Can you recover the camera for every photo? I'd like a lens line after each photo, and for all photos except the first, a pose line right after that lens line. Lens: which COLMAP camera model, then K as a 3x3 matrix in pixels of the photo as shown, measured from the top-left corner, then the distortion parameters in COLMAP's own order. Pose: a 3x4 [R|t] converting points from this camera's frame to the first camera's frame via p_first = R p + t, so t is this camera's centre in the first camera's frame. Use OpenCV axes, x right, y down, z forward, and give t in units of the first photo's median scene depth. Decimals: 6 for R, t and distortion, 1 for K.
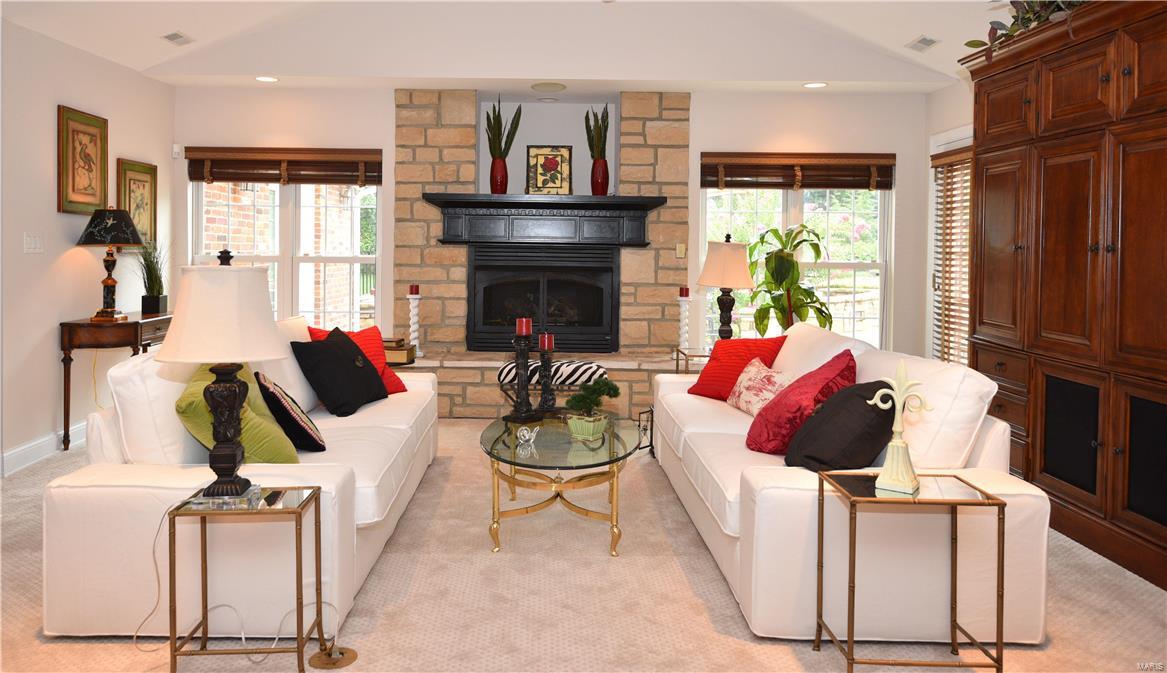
lens RADIAL K [[880.4, 0, 583.8], [0, 880.4, 297.8], [0, 0, 1]] dist [0.004657, -0.002170]
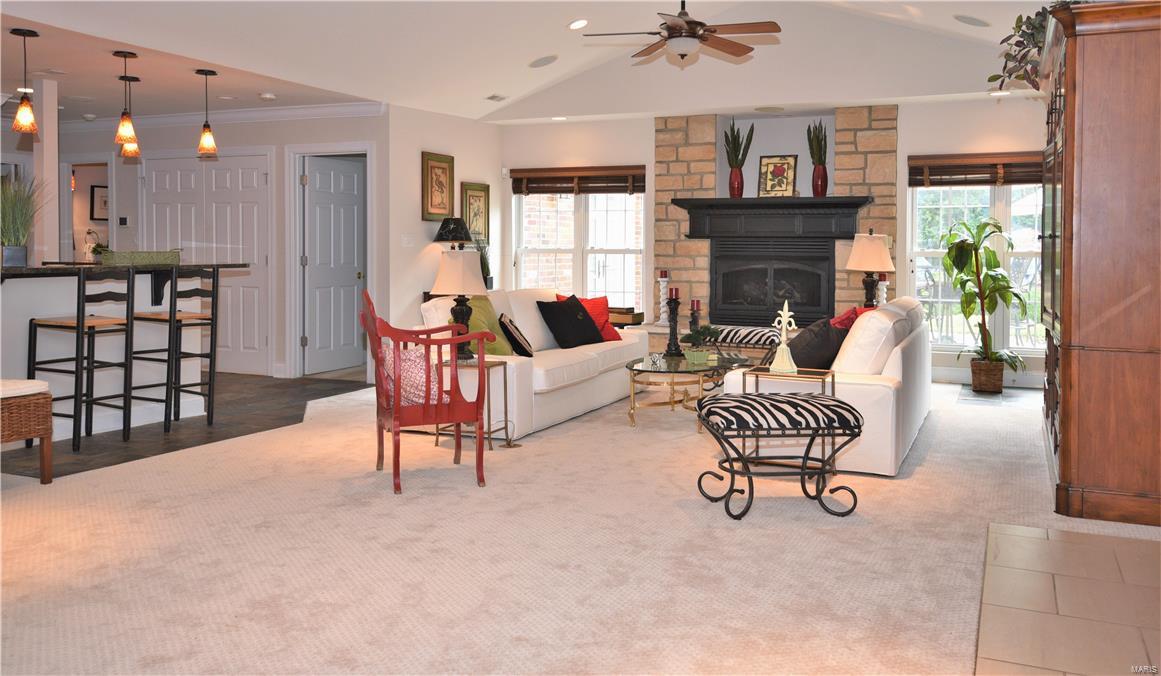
lens RADIAL K [[935.8, 0, 580.5], [0, 935.8, 338.0], [0, 0, 1]] dist [-0.000134, 0.000161]
pose [[0.915549, 0.031911, -0.400938, 0.239565], [-0.014082, 0.998780, 0.047337, 0.020016], [0.401960, -0.037693, 0.914881, -0.295805]]
